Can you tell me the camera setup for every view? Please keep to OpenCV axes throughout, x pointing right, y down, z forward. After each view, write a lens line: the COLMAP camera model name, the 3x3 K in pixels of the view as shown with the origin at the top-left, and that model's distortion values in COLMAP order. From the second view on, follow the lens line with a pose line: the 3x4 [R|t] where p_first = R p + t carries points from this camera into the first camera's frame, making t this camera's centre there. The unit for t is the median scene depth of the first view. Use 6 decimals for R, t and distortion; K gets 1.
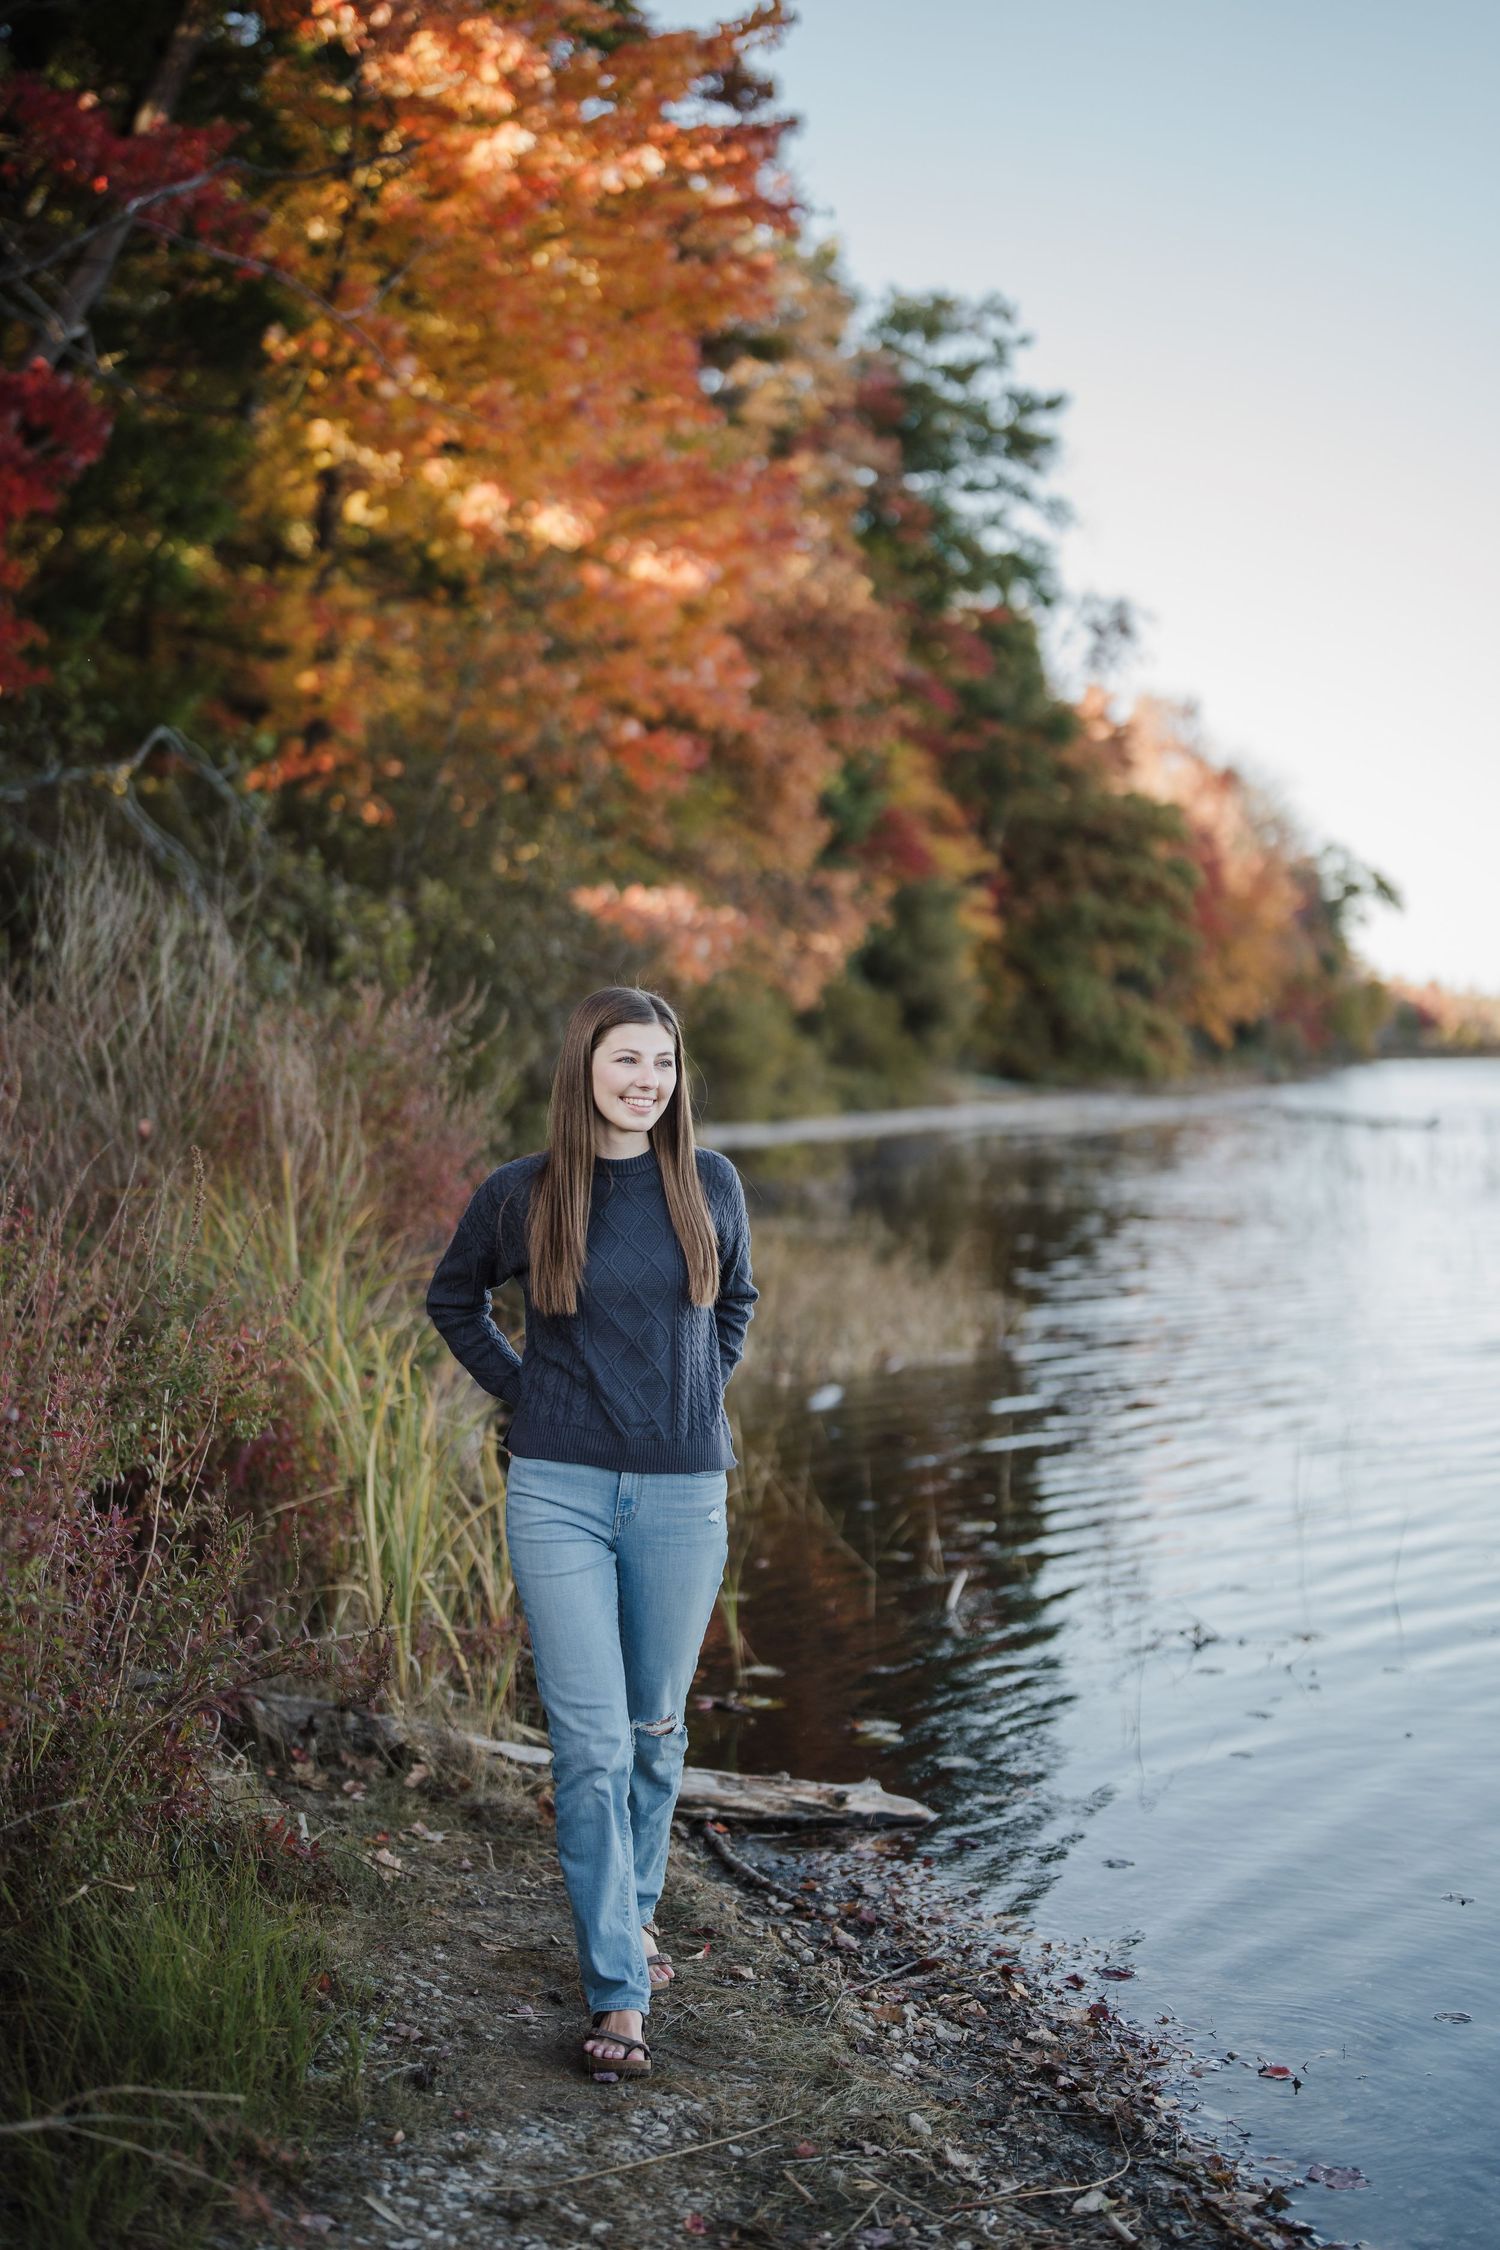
lens RADIAL K [[3179.0, 0, 750.0], [0, 3179.0, 1125.0], [0, 0, 1]] dist [-0.103513, 0.966050]
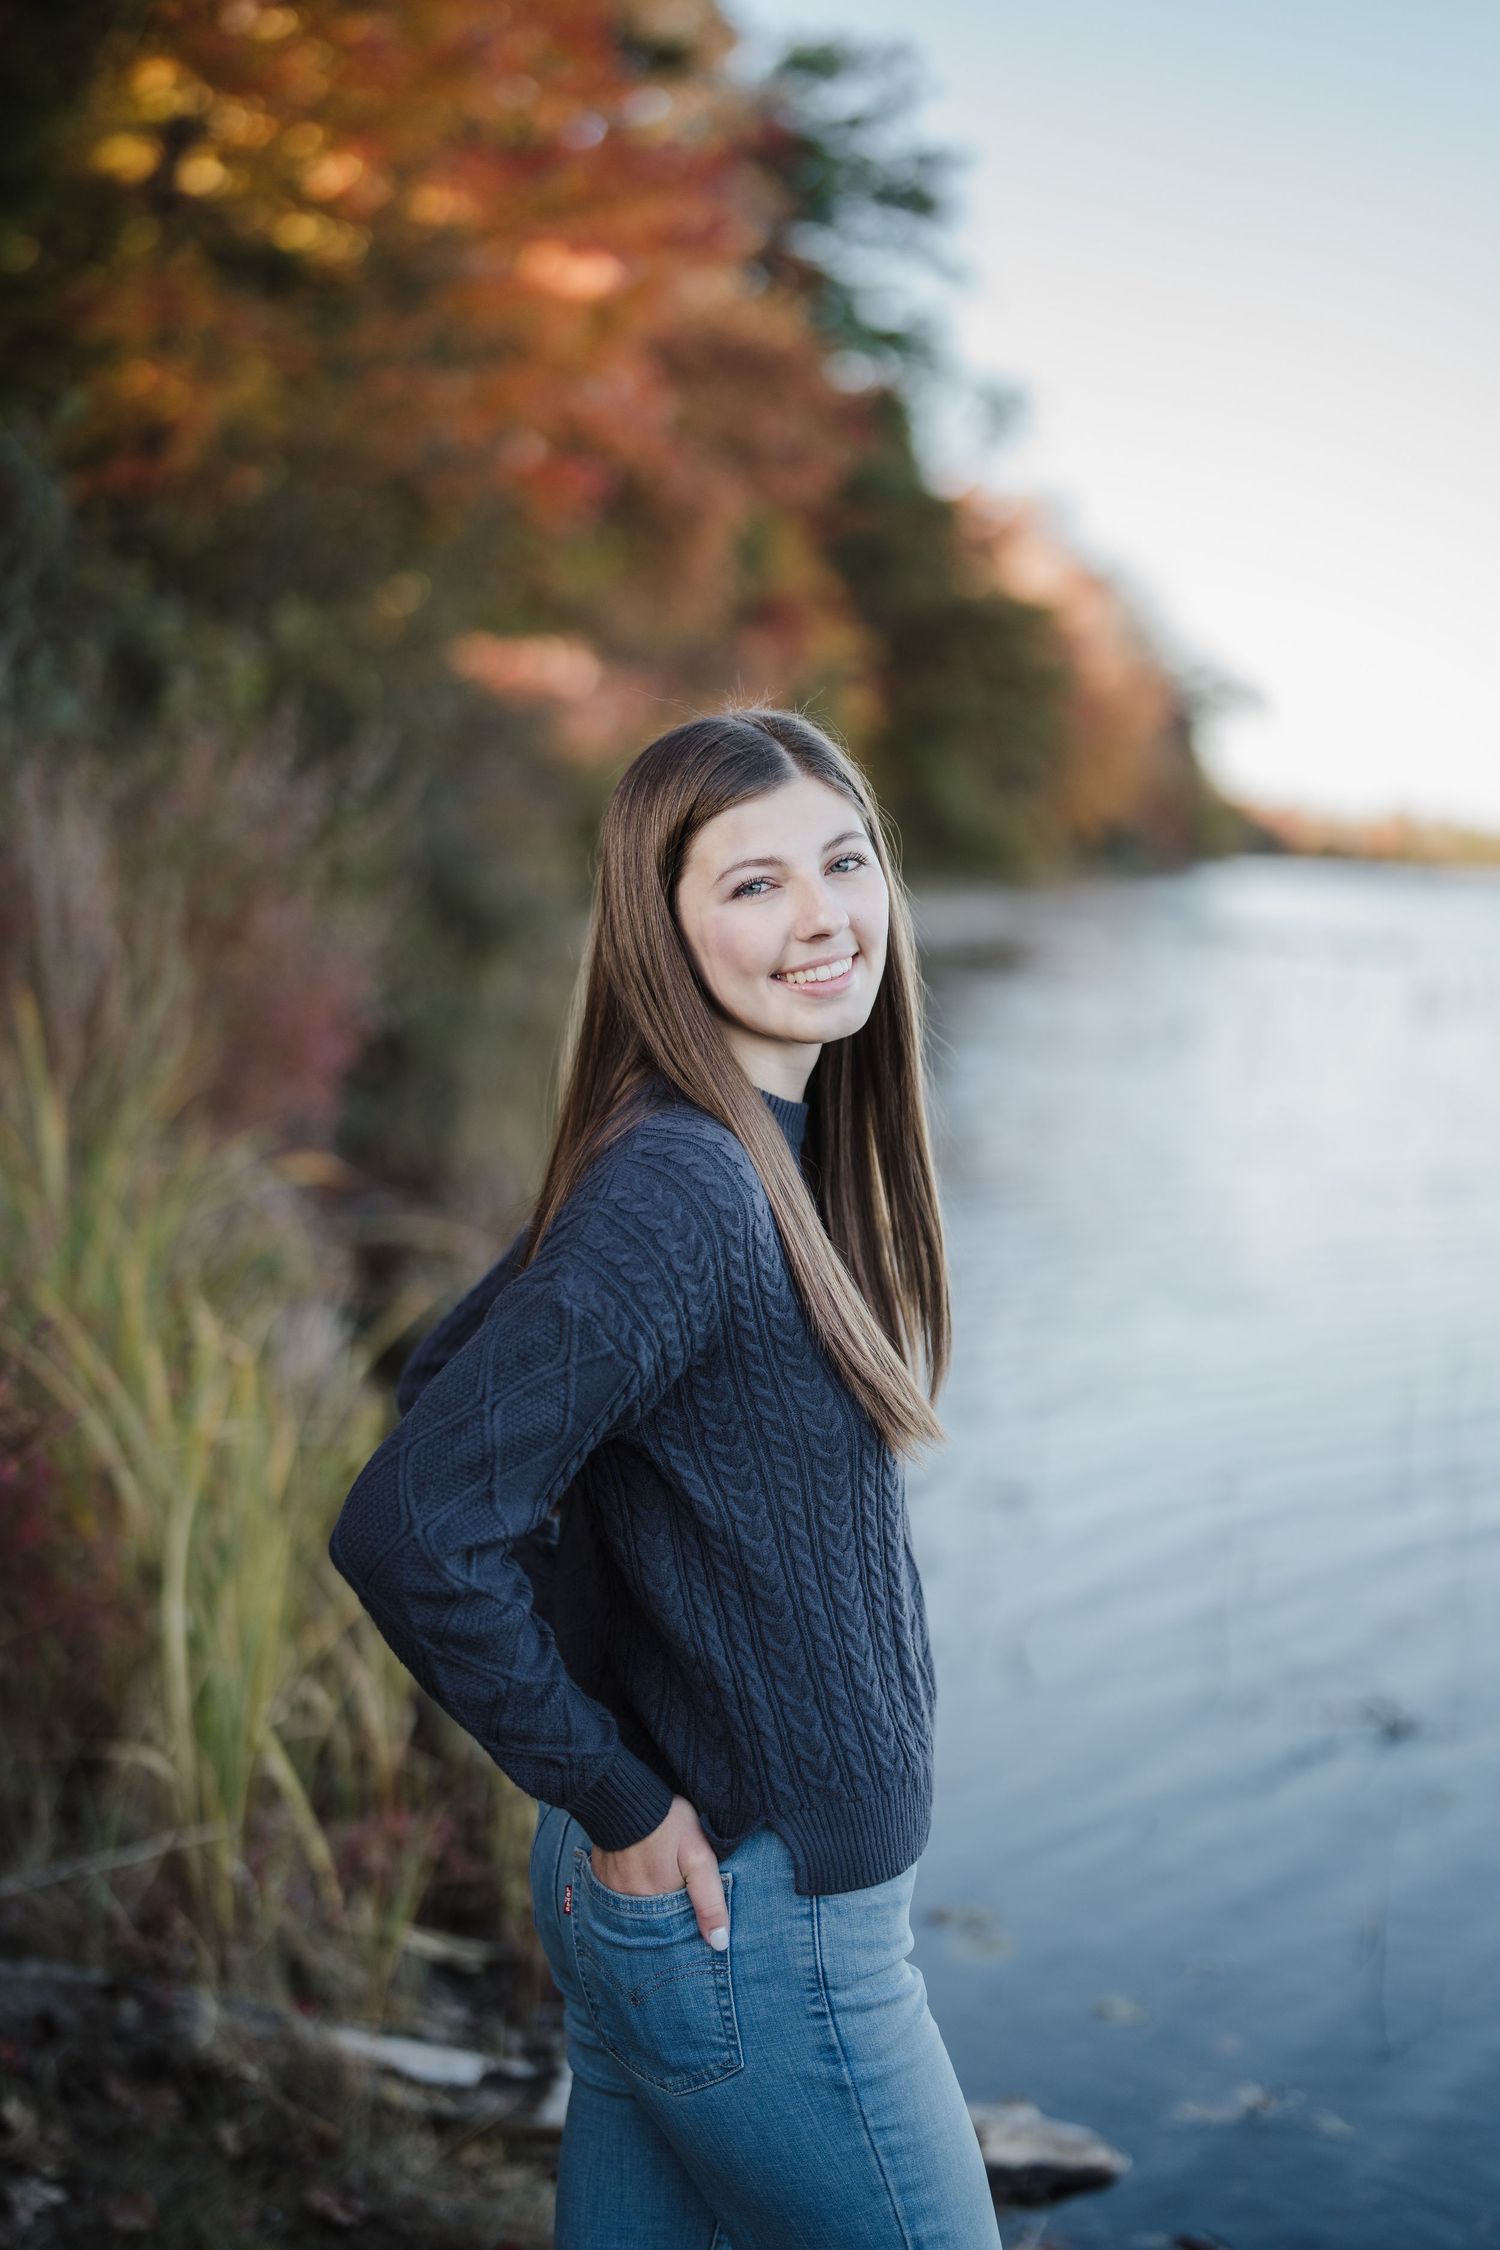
lens RADIAL K [[3197.2, 0, 701.0], [0, 3197.2, 1122.8], [0, 0, 1]] dist [-0.068247, 0.978203]
pose [[0.998771, 0.032698, 0.037249, -0.022253], [-0.034995, 0.997413, 0.062783, -0.004421], [-0.035100, -0.064009, 0.997332, 0.192391]]
